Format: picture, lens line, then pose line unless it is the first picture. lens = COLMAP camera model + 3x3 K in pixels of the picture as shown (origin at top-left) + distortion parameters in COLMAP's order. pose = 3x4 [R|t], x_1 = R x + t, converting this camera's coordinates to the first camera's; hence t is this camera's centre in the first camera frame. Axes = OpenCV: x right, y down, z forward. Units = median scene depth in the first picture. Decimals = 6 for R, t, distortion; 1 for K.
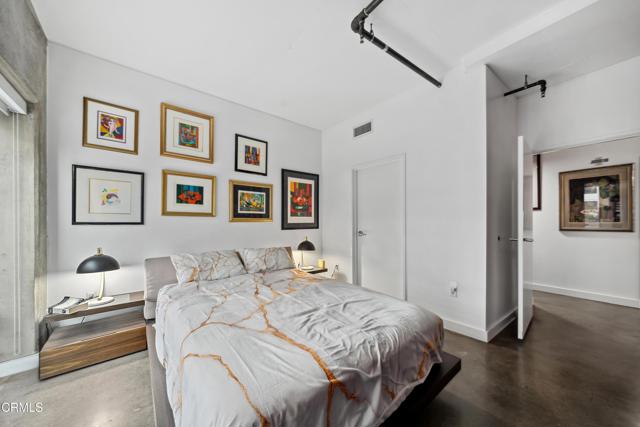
lens RADIAL K [[222.1, 0, 326.8], [0, 222.1, 220.7], [0, 0, 1]] dist [0.003382, 0.000155]
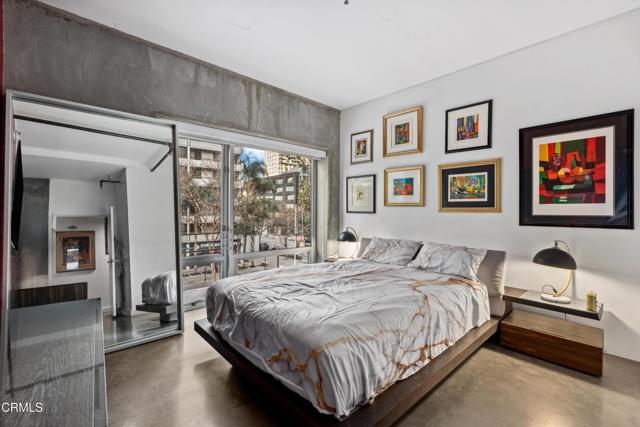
lens RADIAL K [[283.7, 0, 320.5], [0, 283.7, 213.2], [0, 0, 1]] dist [-0.002158, -0.000267]
pose [[0.064135, 0.012271, -0.997866, 0.662442], [-0.001172, 0.999925, 0.012221, -0.002898], [0.997941, 0.000385, 0.064144, 0.437657]]
